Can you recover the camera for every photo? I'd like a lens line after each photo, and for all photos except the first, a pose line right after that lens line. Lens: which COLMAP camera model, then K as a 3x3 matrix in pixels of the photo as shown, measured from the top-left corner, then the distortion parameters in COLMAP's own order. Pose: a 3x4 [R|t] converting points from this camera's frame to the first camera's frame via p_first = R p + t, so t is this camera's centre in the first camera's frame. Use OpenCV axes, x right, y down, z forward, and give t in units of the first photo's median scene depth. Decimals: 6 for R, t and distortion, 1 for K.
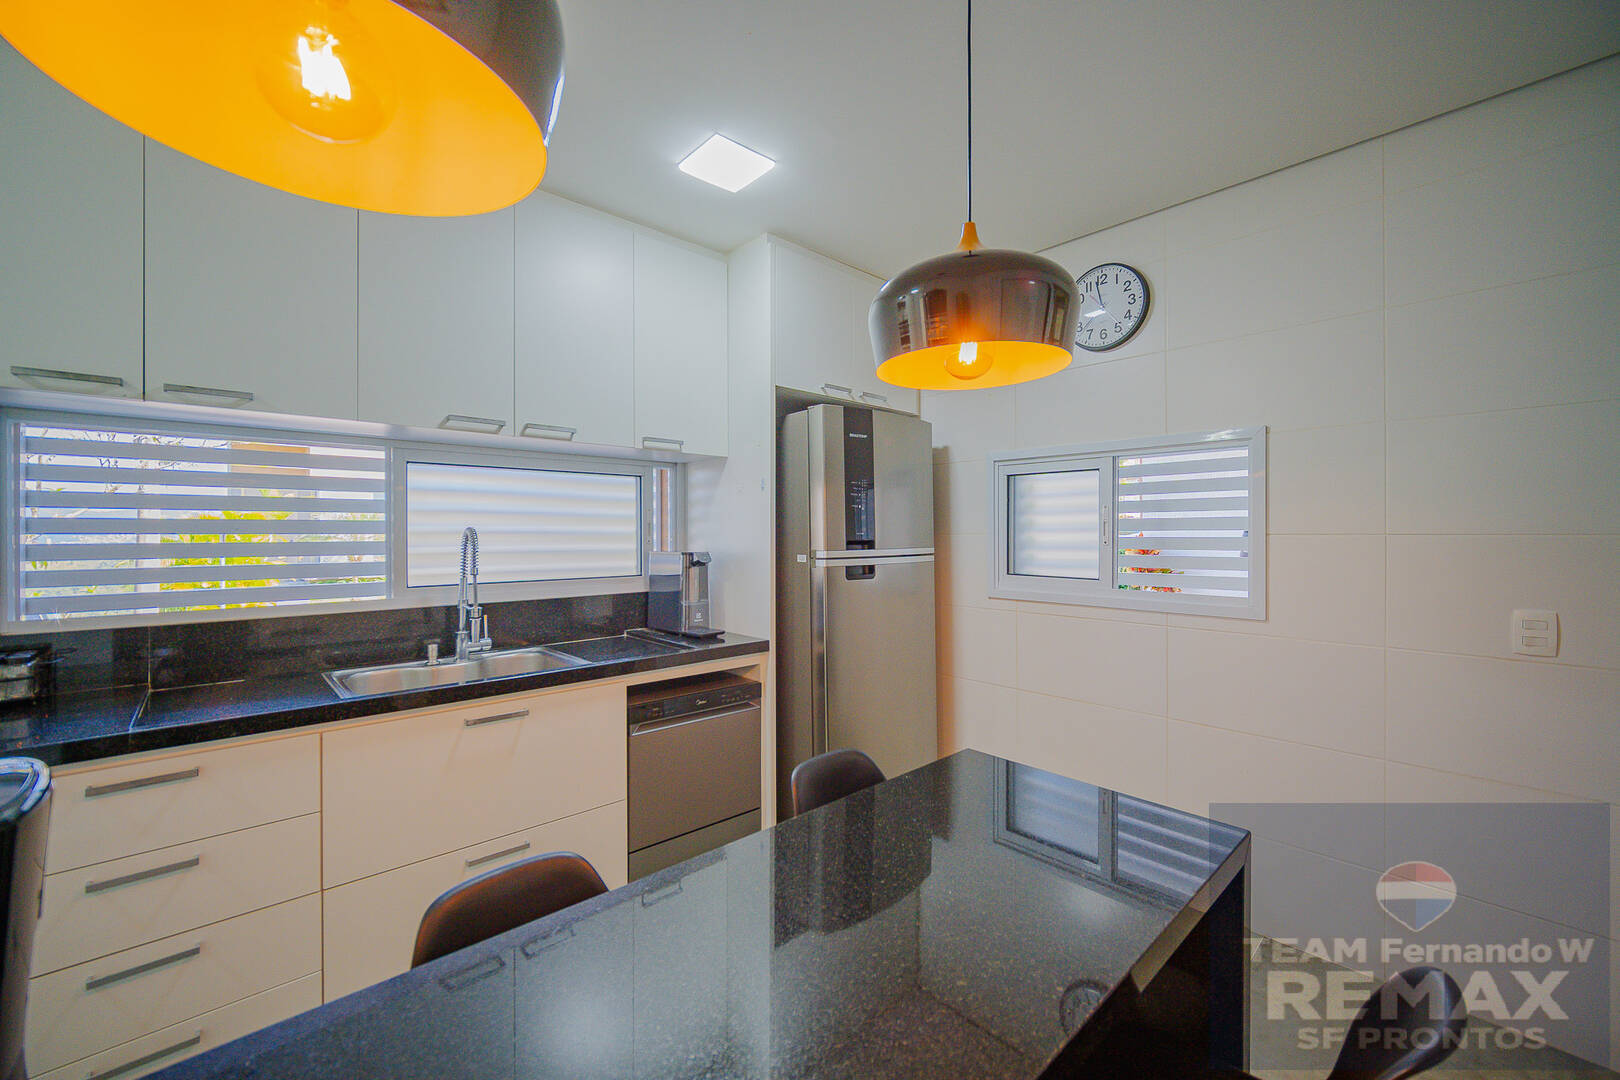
lens RADIAL K [[644.3, 0, 811.5], [0, 644.3, 531.0], [0, 0, 1]] dist [-0.001369, 0.000027]
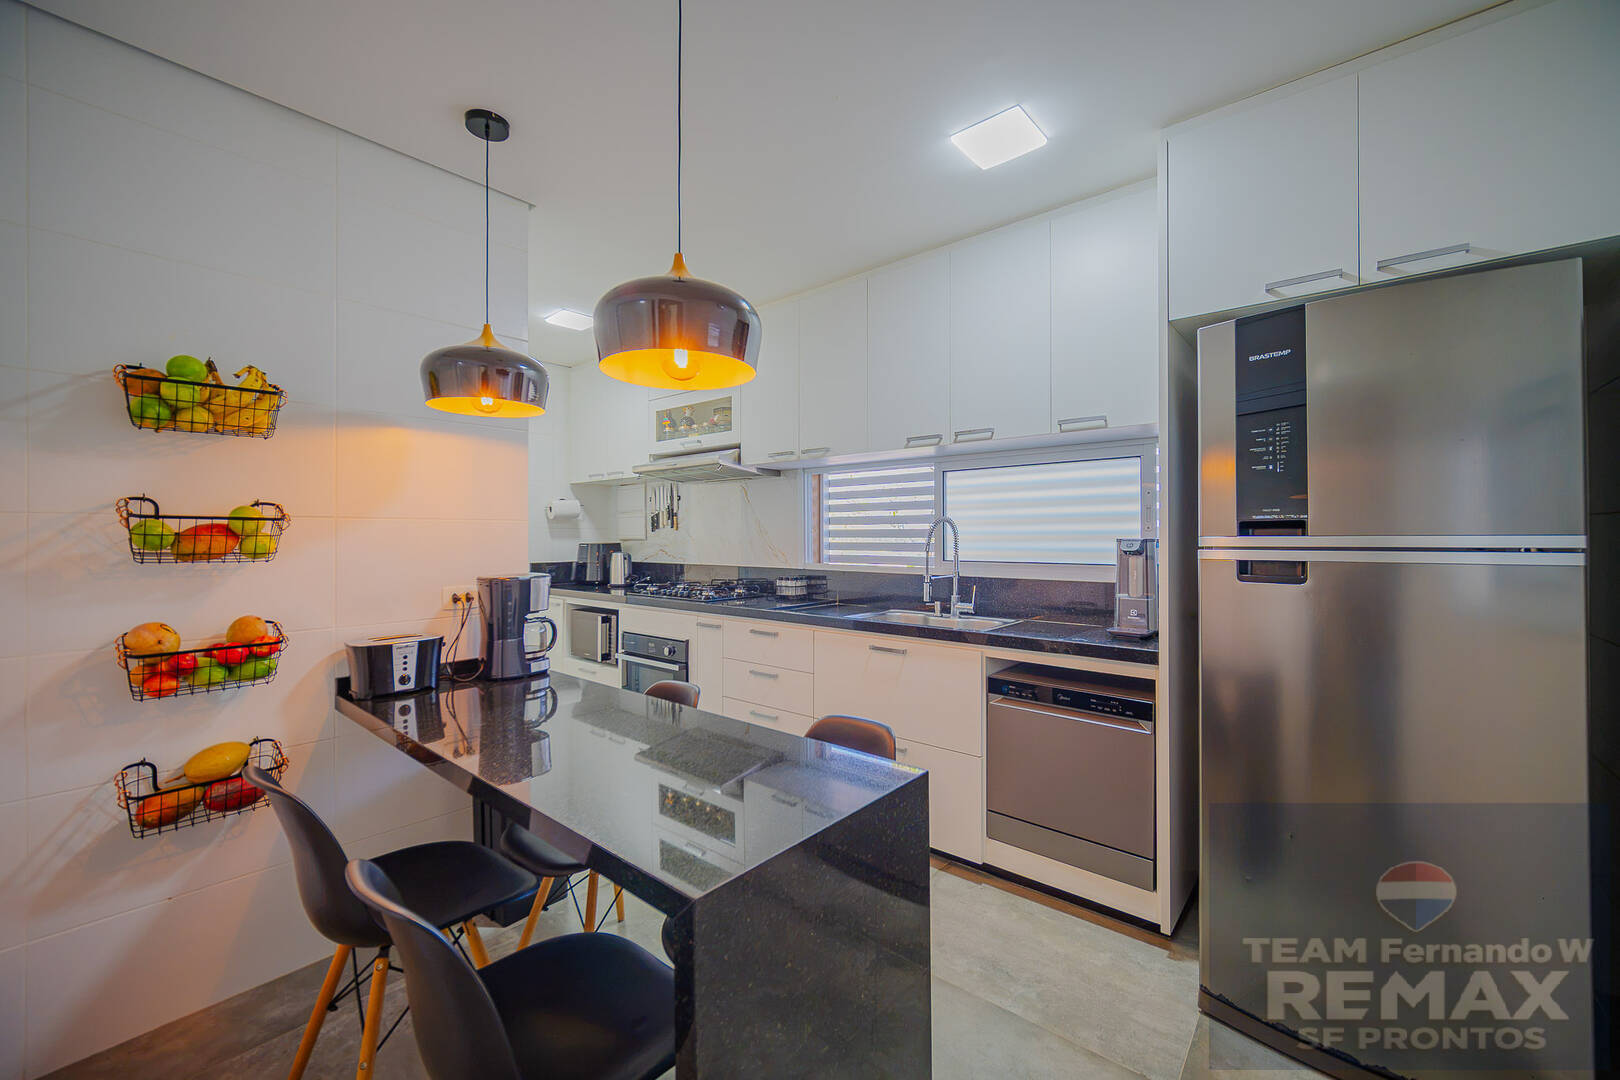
lens RADIAL K [[644.3, 0, 811.5], [0, 644.3, 531.0], [0, 0, 1]] dist [-0.001369, 0.000027]
pose [[0.118699, -0.006662, -0.992908, 0.700830], [0.004911, 0.999969, -0.006123, 0.028230], [0.992918, -0.004149, 0.118728, 0.521072]]
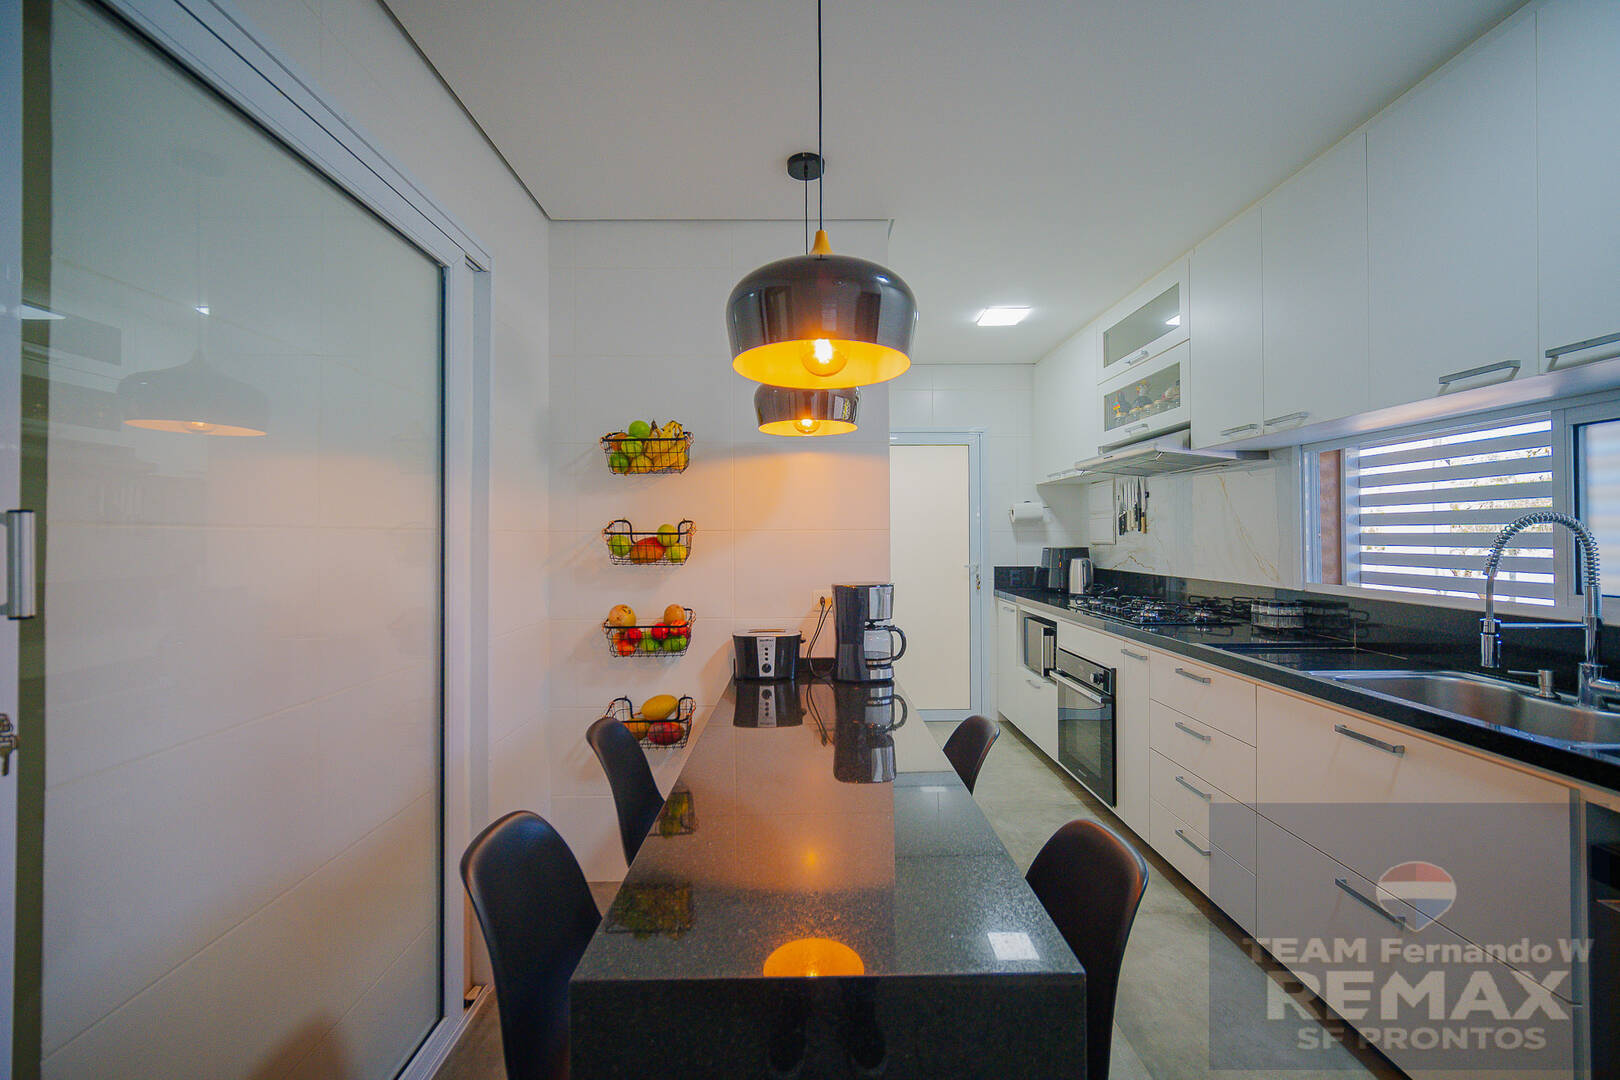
lens RADIAL K [[644.3, 0, 811.5], [0, 644.3, 531.0], [0, 0, 1]] dist [-0.001369, 0.000027]
pose [[-0.670765, -0.001176, -0.741669, 0.493296], [0.007934, 0.999930, -0.008761, 0.013513], [0.741627, -0.011760, -0.670709, 0.802575]]
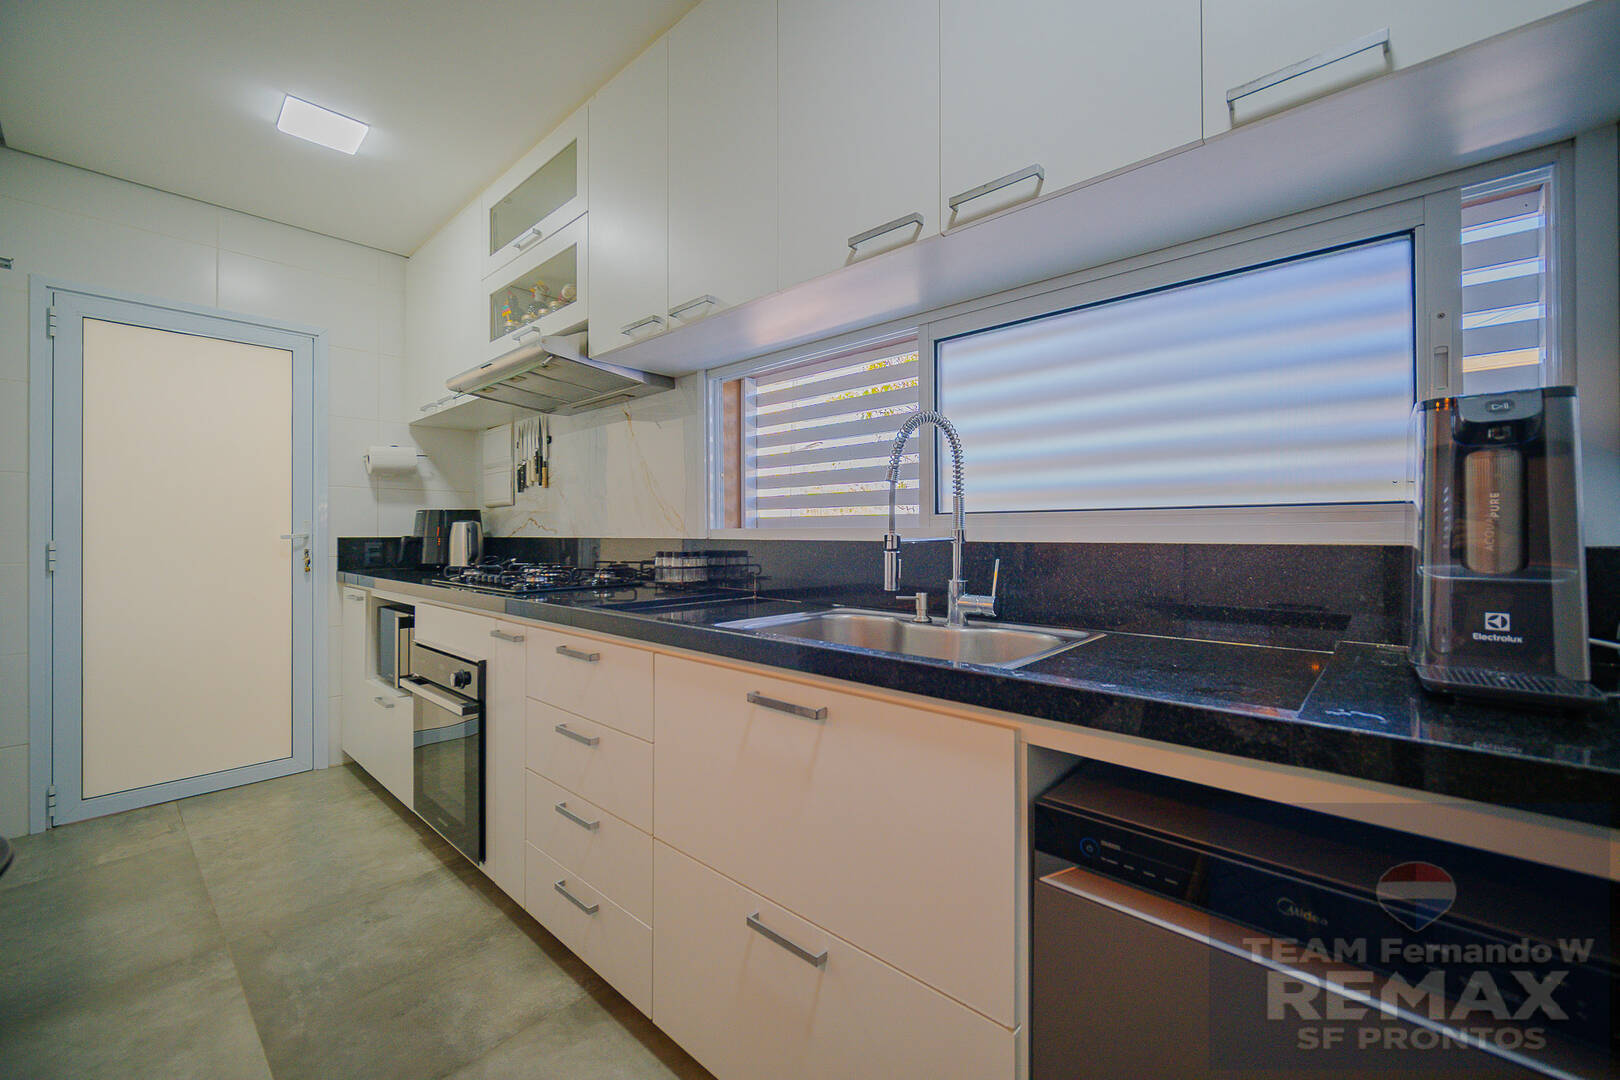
lens RADIAL K [[644.3, 0, 811.5], [0, 644.3, 531.0], [0, 0, 1]] dist [-0.001369, 0.000027]
pose [[0.084586, -0.002477, -0.996413, 0.080719], [0.006129, 0.999979, -0.001965, 0.101865], [0.996397, -0.005941, 0.084599, 0.760664]]
